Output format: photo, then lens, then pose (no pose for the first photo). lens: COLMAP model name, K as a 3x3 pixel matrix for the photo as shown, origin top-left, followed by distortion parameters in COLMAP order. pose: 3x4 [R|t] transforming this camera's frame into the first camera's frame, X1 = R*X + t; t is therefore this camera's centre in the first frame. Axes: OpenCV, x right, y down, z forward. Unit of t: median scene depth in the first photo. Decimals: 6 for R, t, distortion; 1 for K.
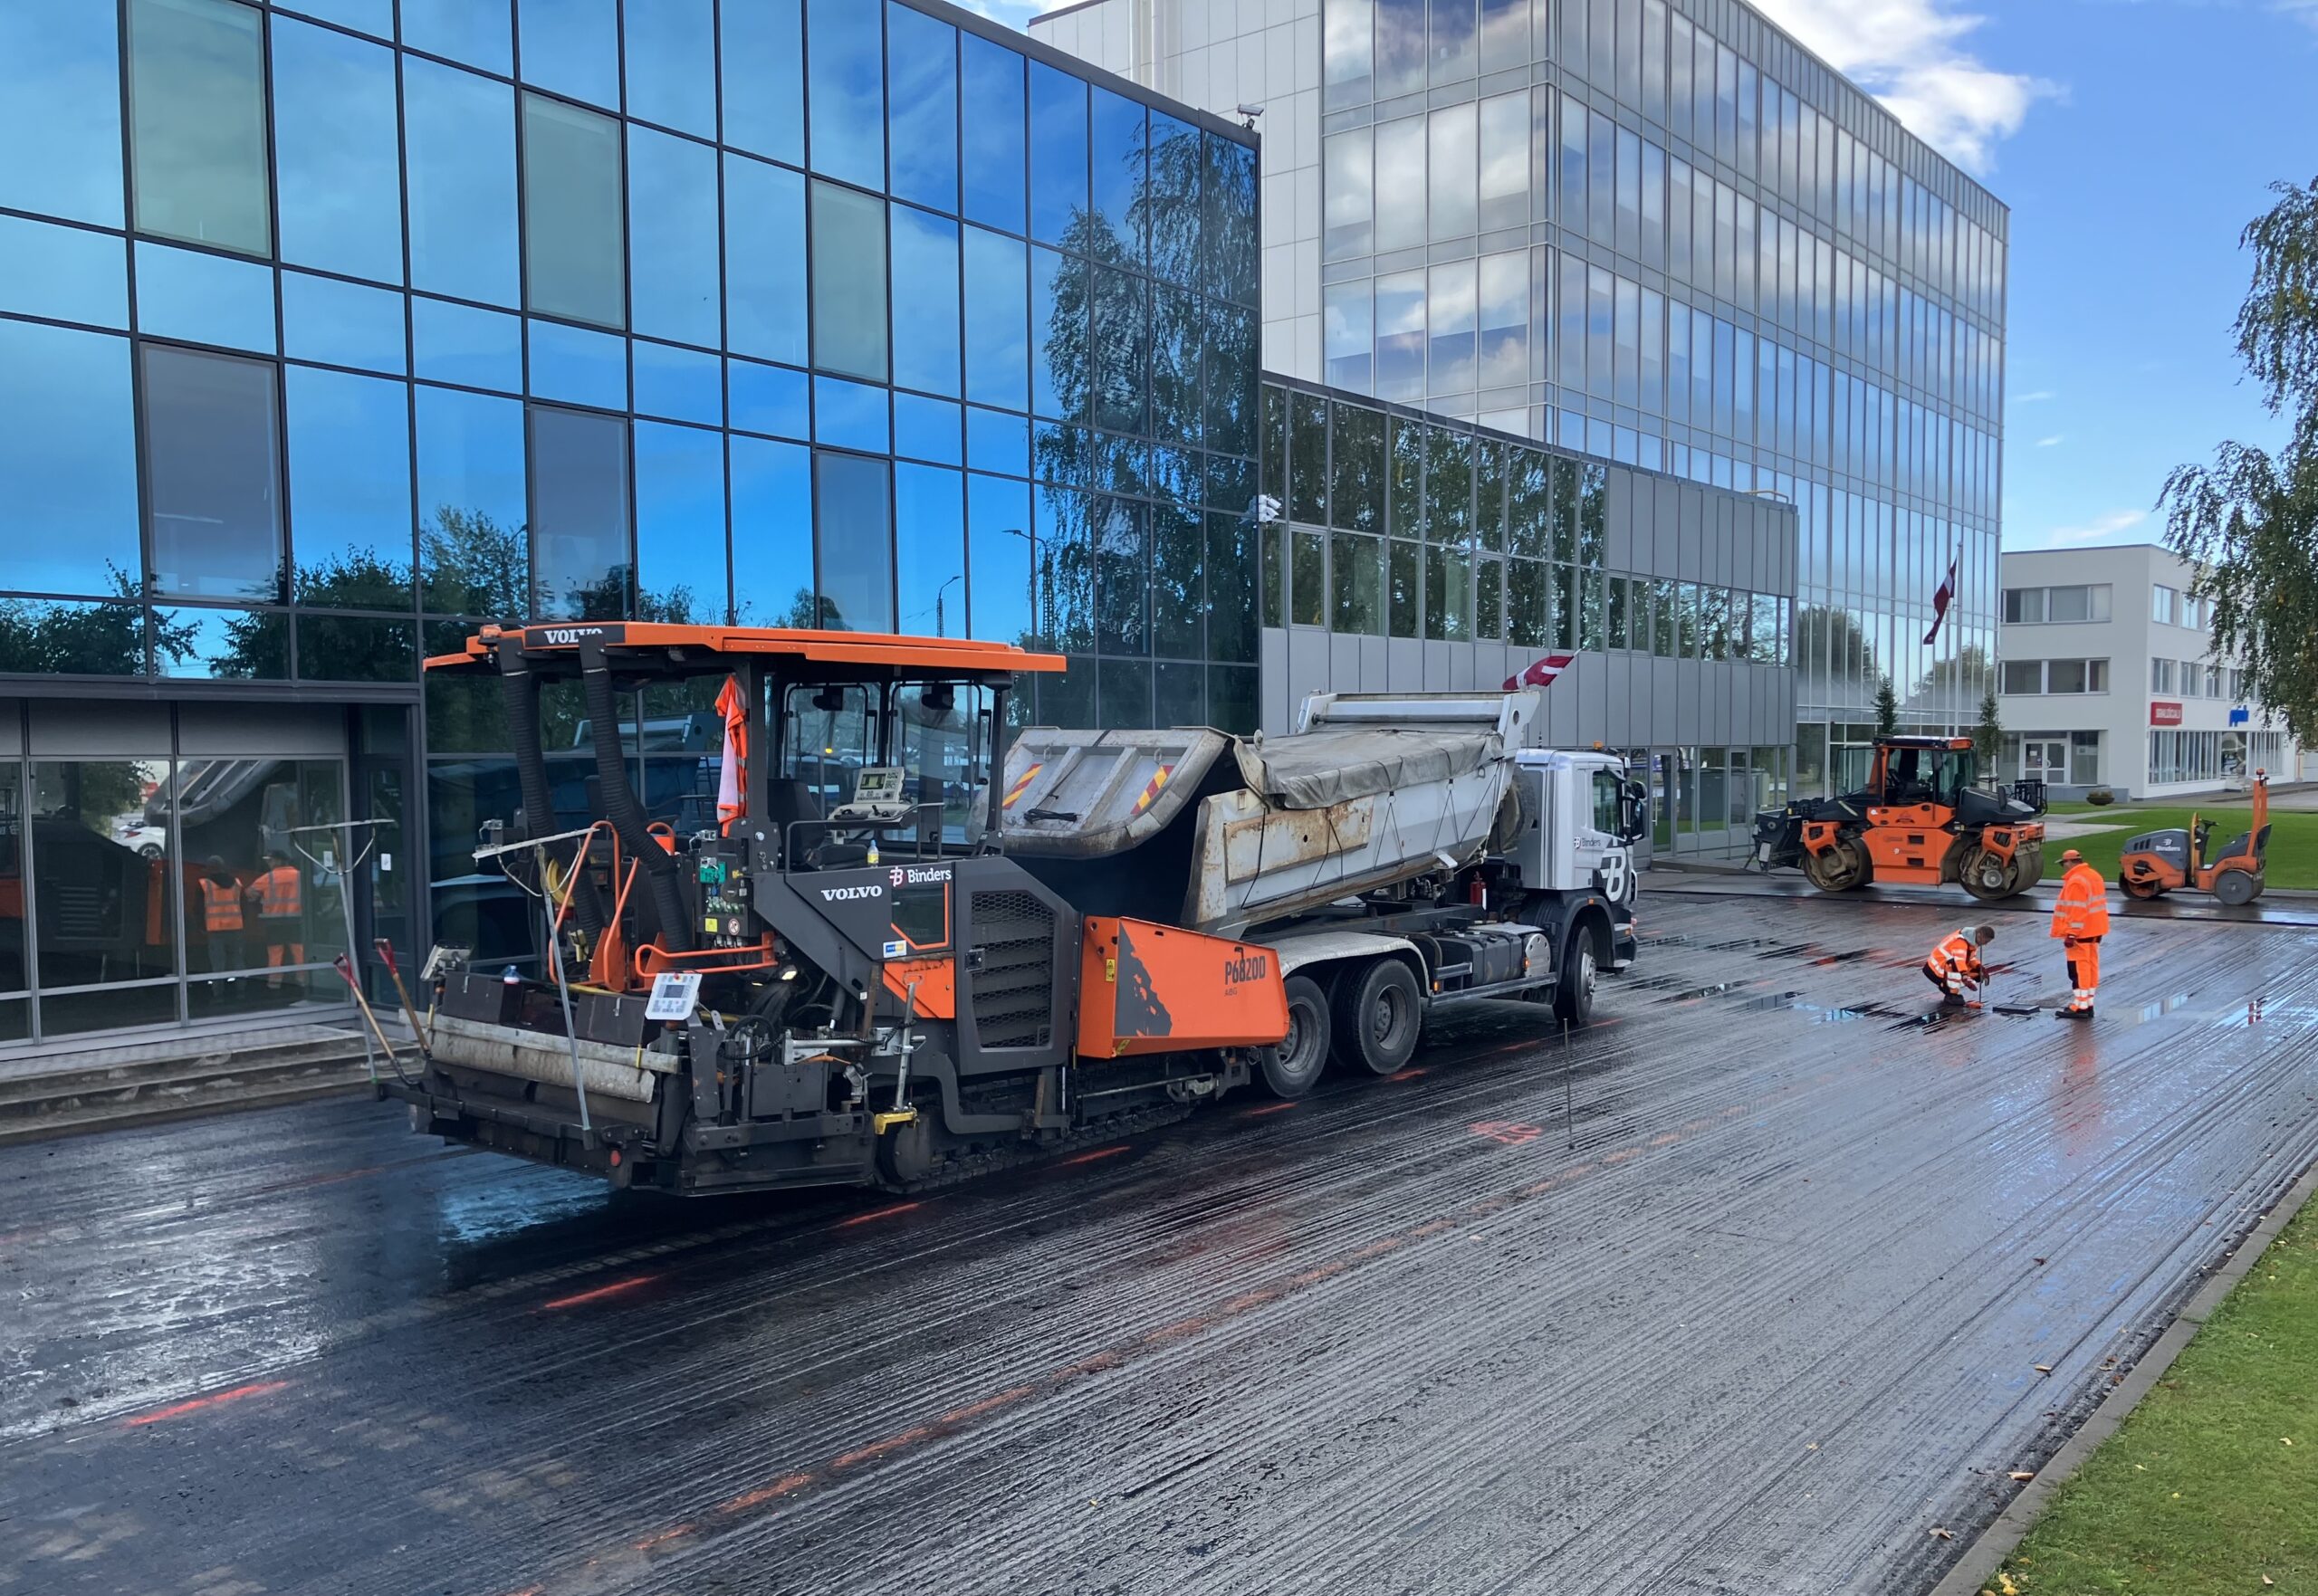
lens RADIAL K [[1973.8, 0, 1243.3], [0, 1973.8, 848.6], [0, 0, 1]] dist [0.009802, -0.010285]
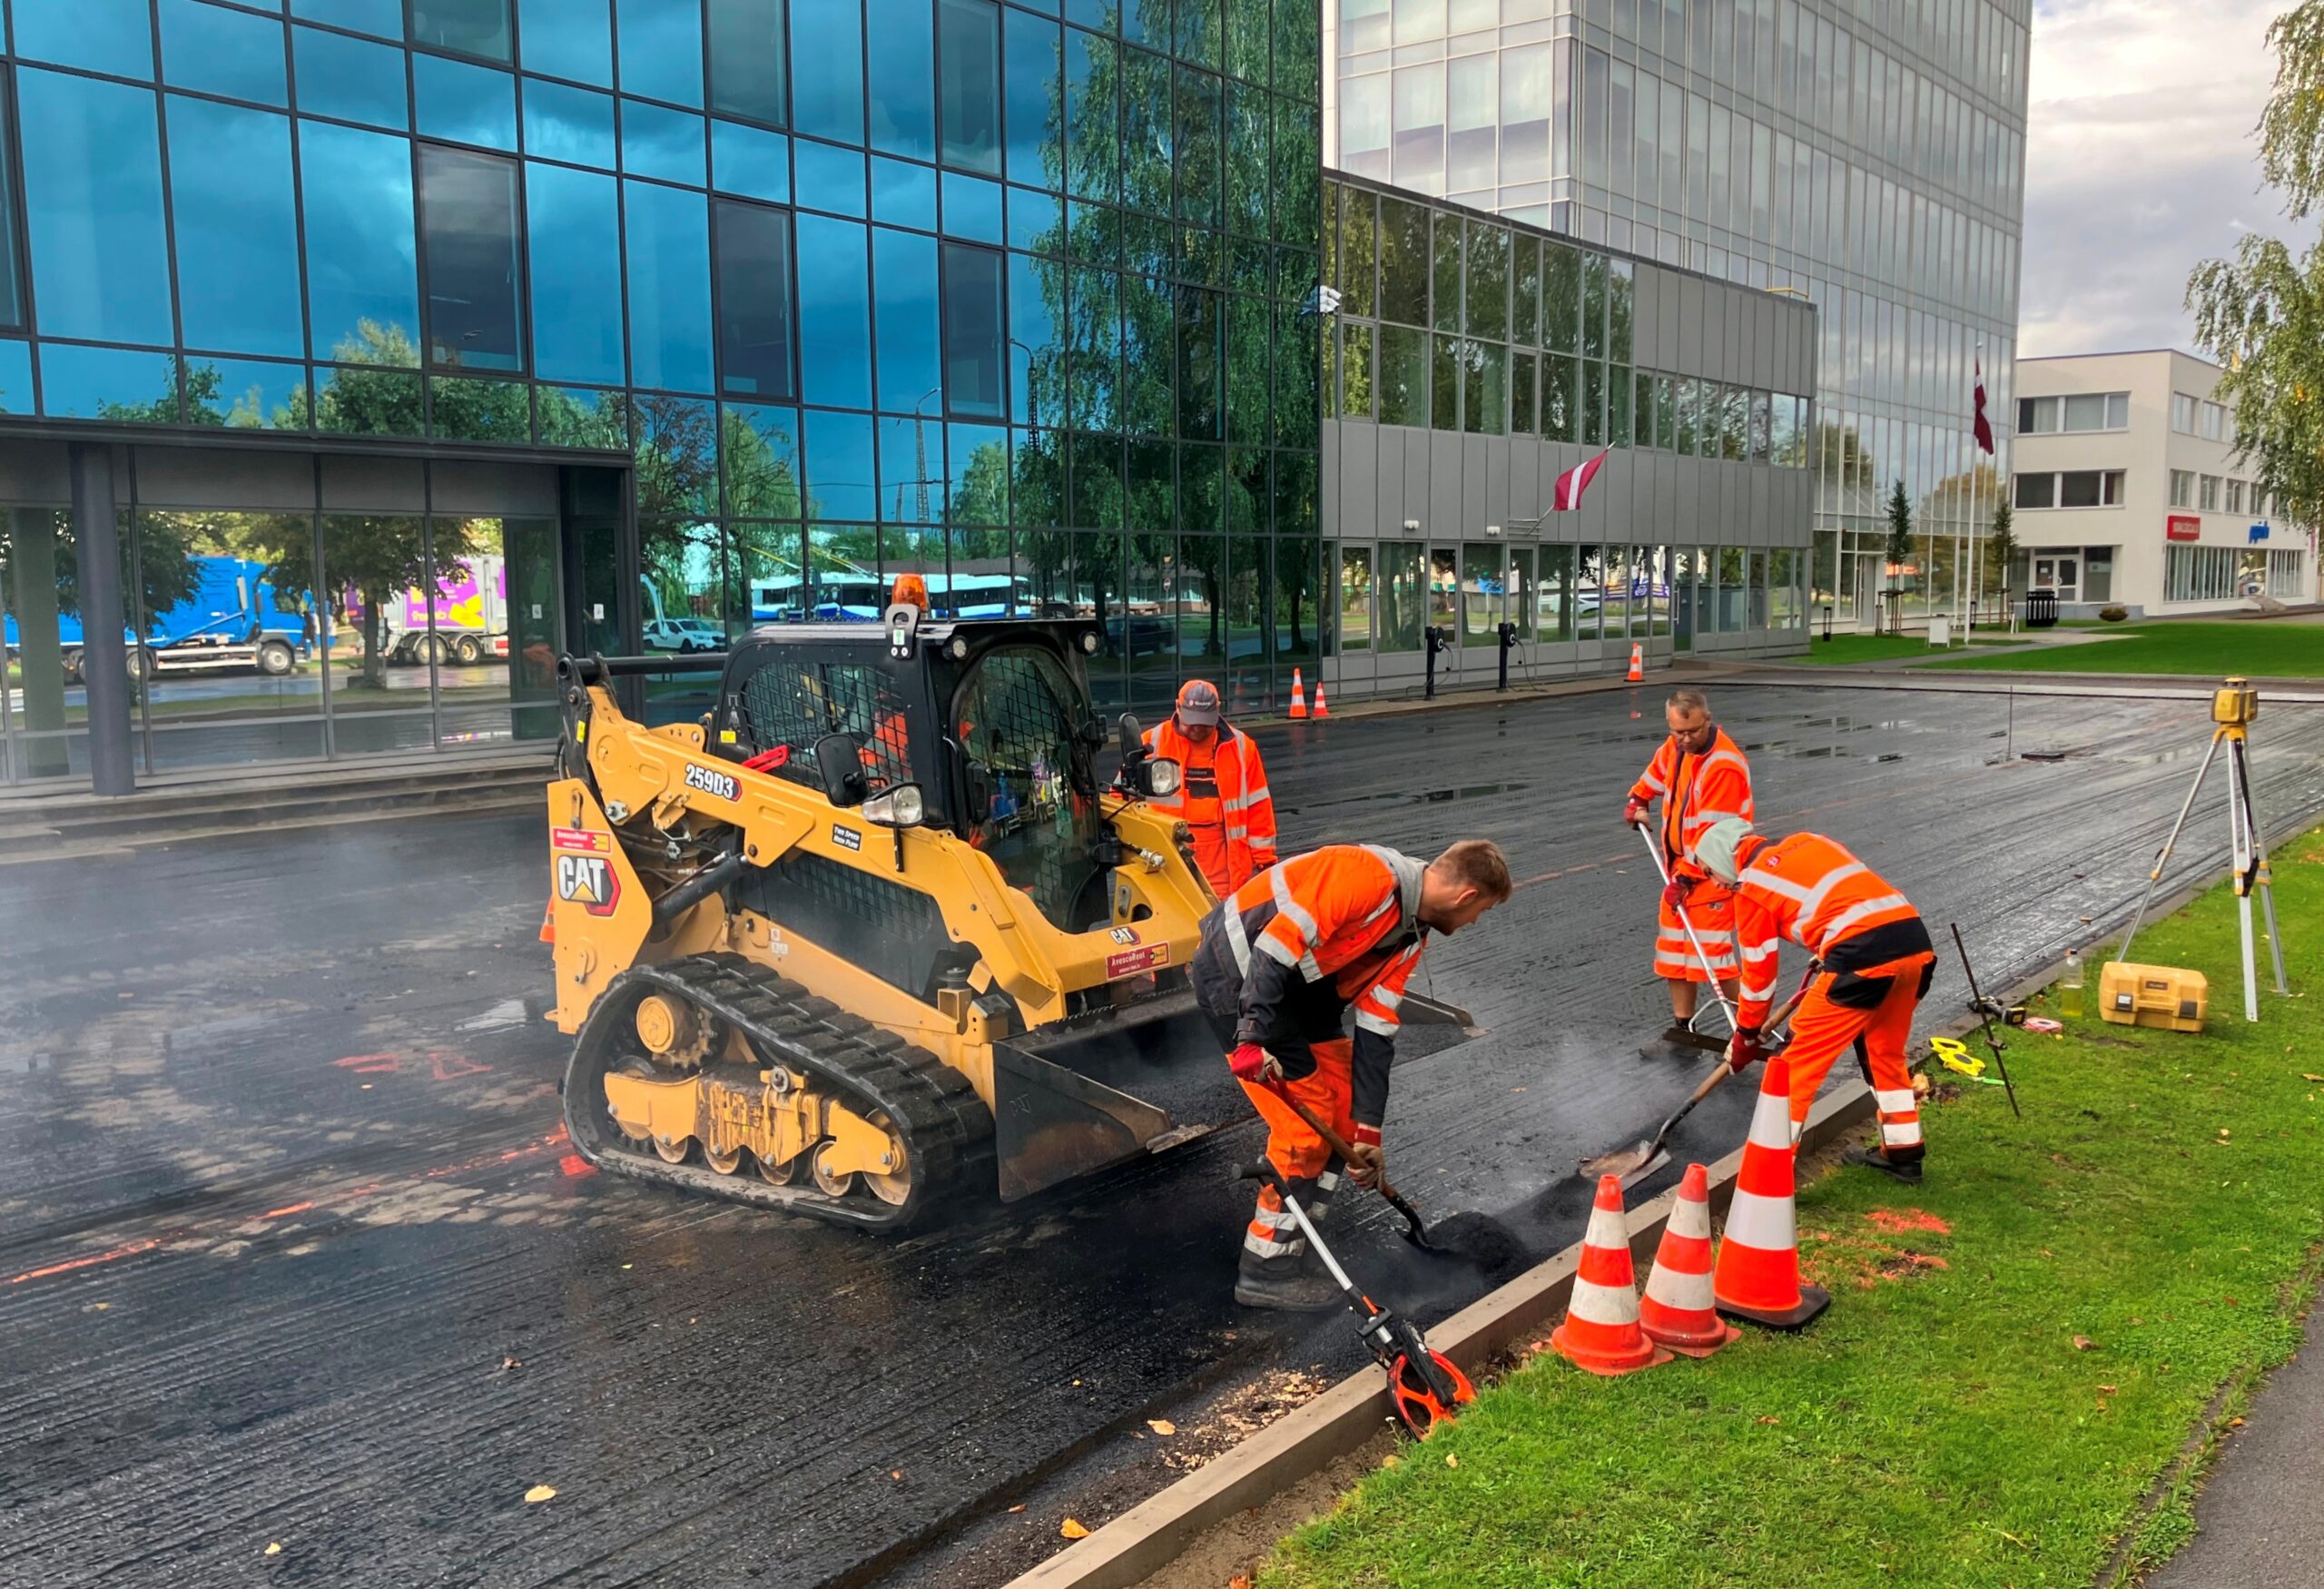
lens RADIAL K [[2090.0, 0, 1159.2], [0, 2090.0, 810.2], [0, 0, 1]] dist [-0.014451, 0.014549]
pose [[0.999852, -0.002091, -0.017060, -0.023120], [0.003081, 0.998300, 0.058208, 0.012709], [0.016909, -0.058252, 0.998159, -0.045708]]
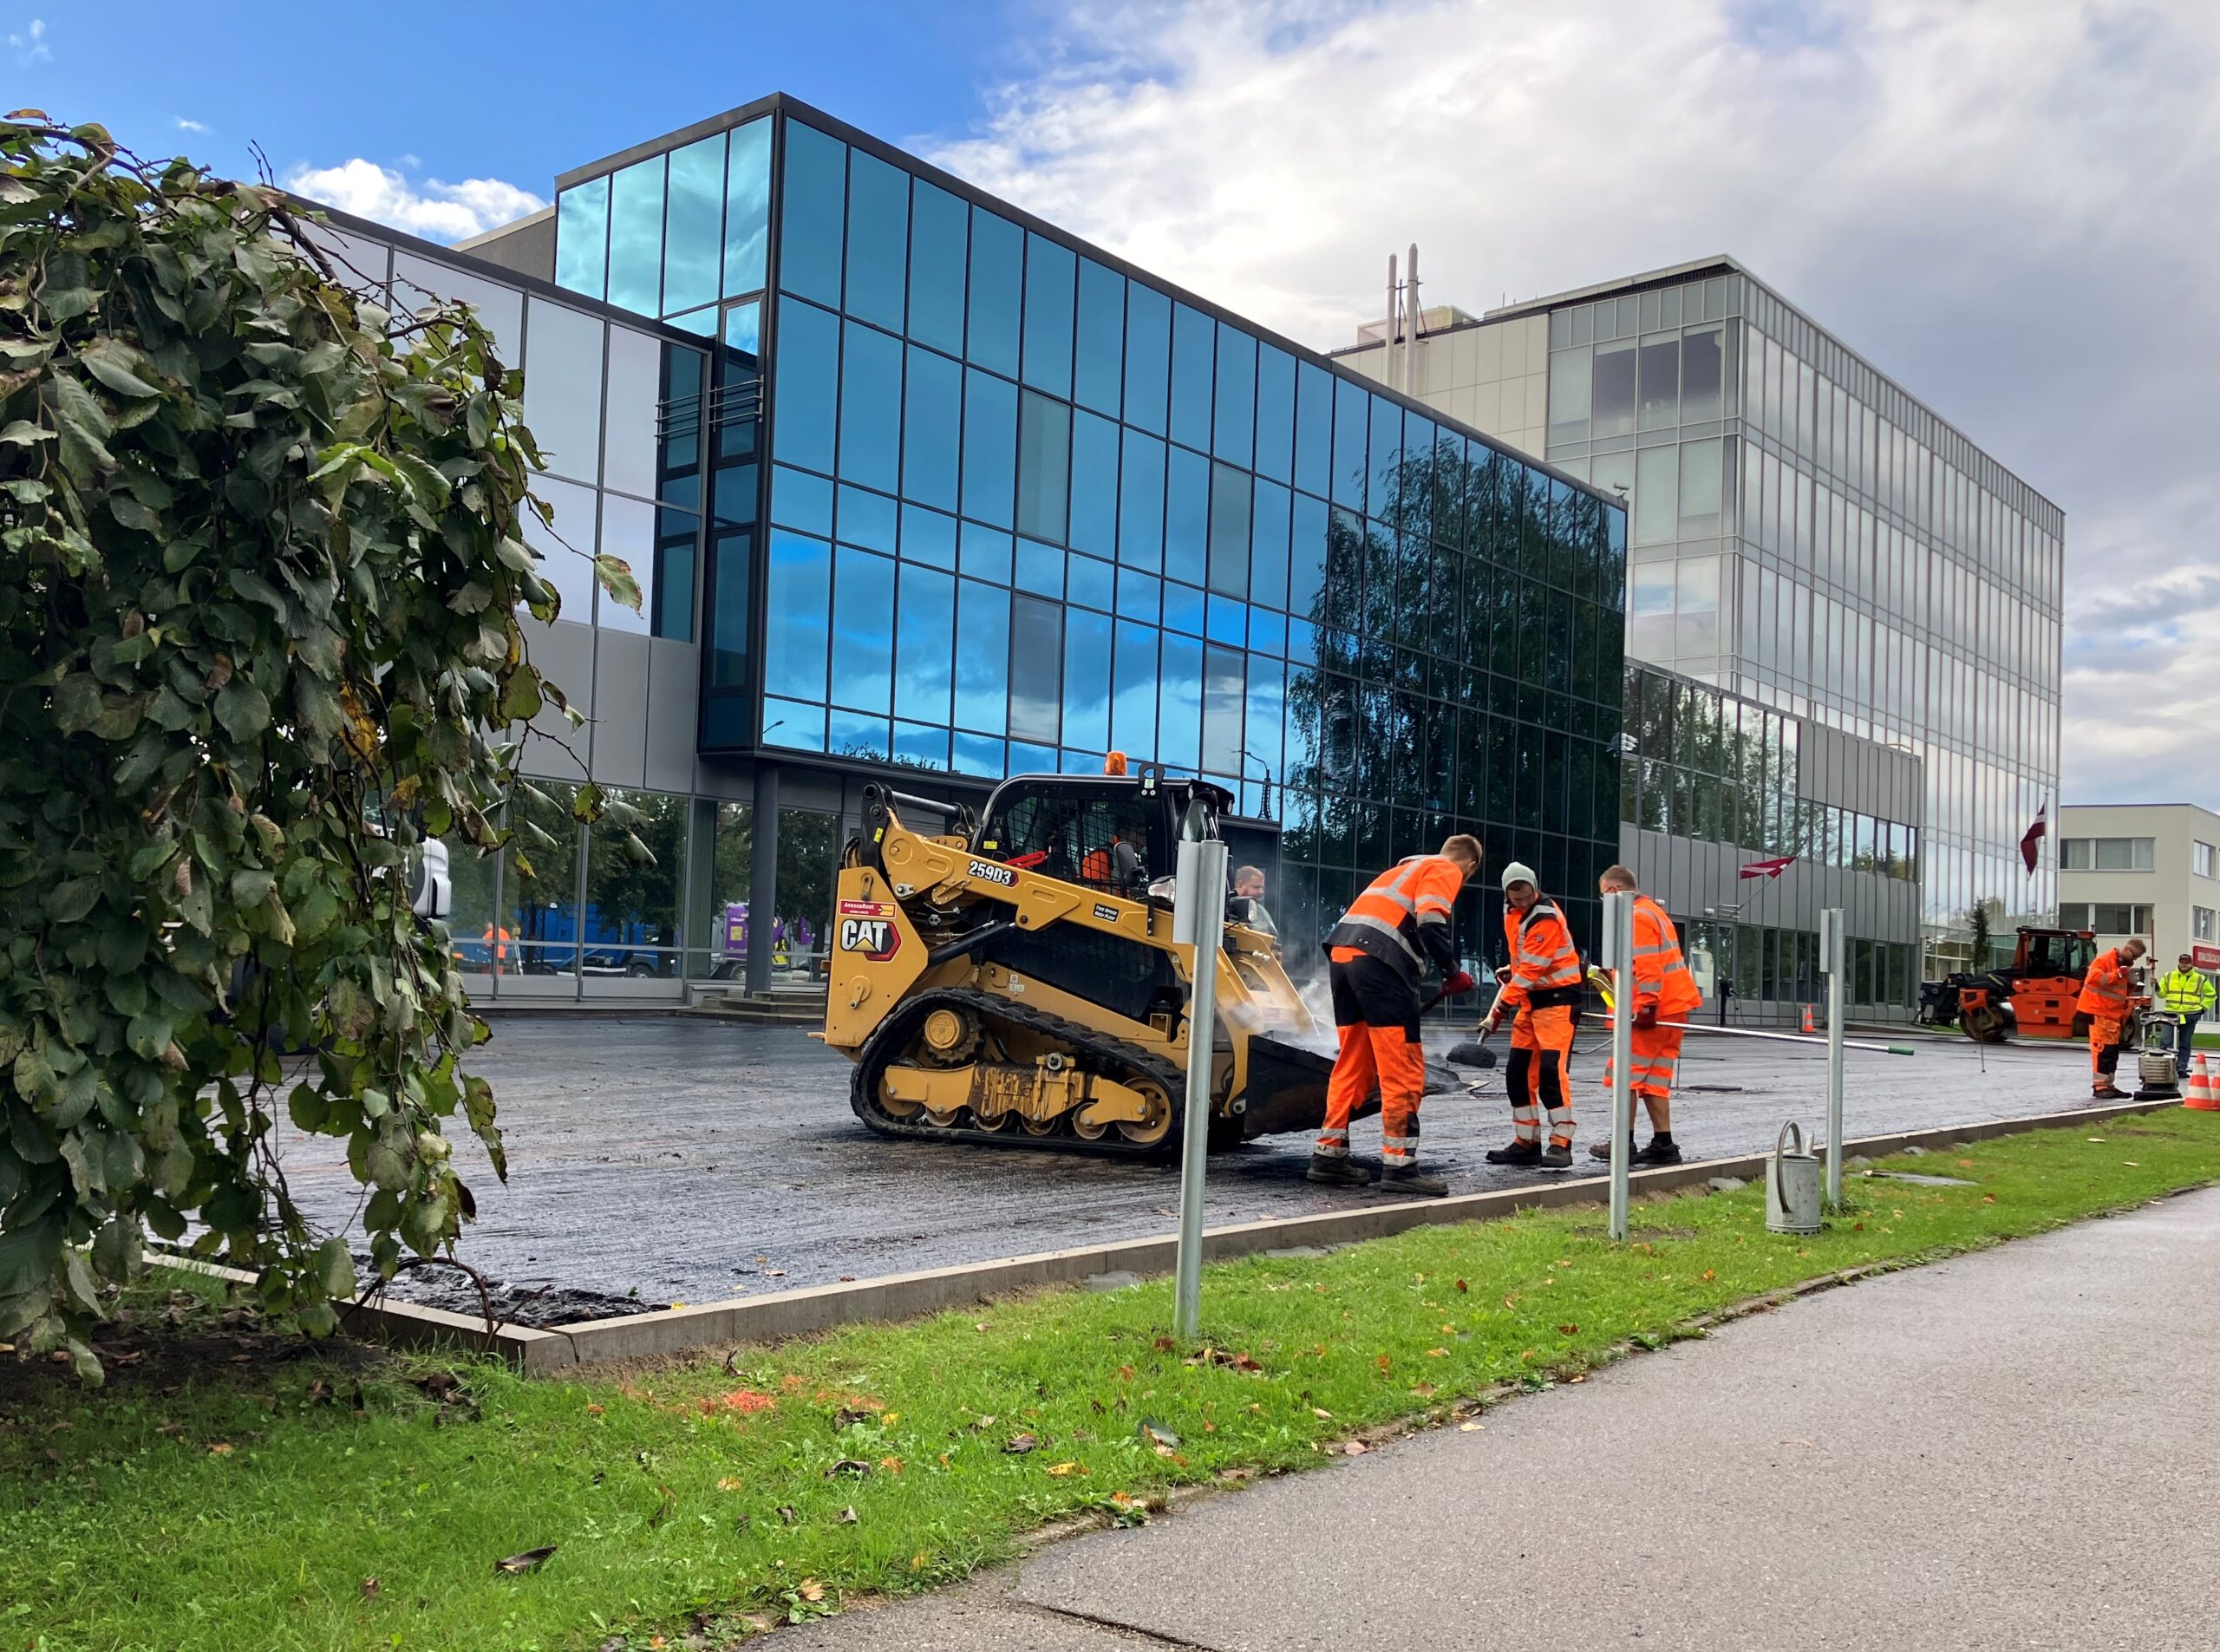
lens RADIAL K [[1996.9, 0, 1103.7], [0, 1996.9, 822.4], [0, 0, 1]] dist [0.022150, -0.004745]
pose [[0.997368, 0.042618, -0.058655, -0.122774], [-0.049669, 0.990970, -0.124547, 0.040272], [0.052817, 0.127133, 0.990478, -0.218046]]
